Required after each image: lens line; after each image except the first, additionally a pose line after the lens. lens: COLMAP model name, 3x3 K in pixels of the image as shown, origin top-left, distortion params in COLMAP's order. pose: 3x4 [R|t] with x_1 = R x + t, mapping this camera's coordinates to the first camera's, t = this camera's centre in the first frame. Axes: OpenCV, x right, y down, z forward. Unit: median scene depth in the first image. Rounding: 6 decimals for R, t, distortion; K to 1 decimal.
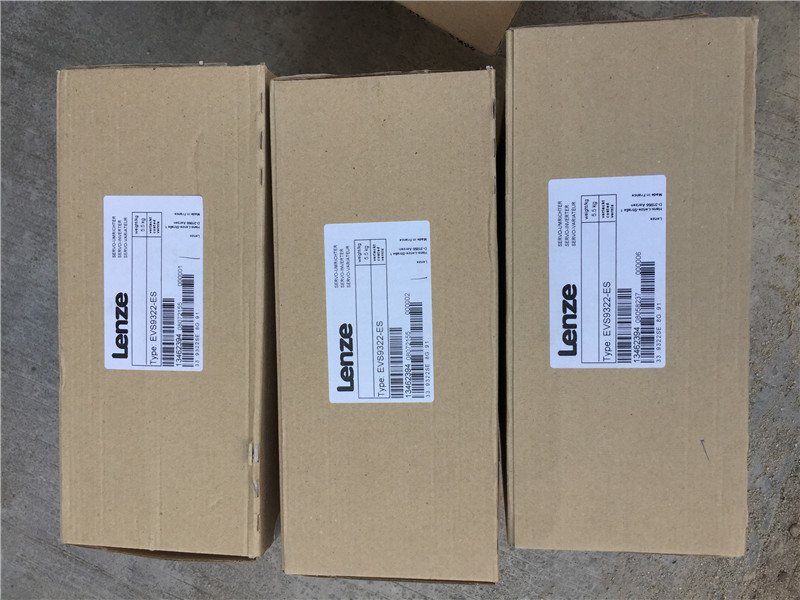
lens RADIAL K [[678.3, 0, 400.0], [0, 678.3, 300.0], [0, 0, 1]] dist [0.025293, -0.062837]
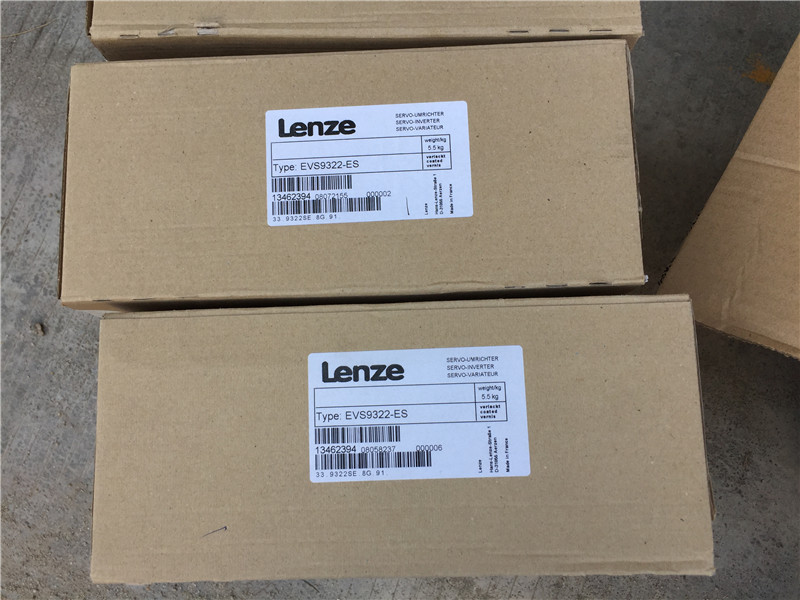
lens RADIAL K [[678.3, 0, 400.0], [0, 678.3, 300.0], [0, 0, 1]] dist [0.025293, -0.062837]
pose [[0.015142, 0.999724, -0.017955, 0.166629], [-0.999492, 0.014630, -0.028310, 0.005229], [-0.028040, 0.018374, 0.999438, 0.118888]]
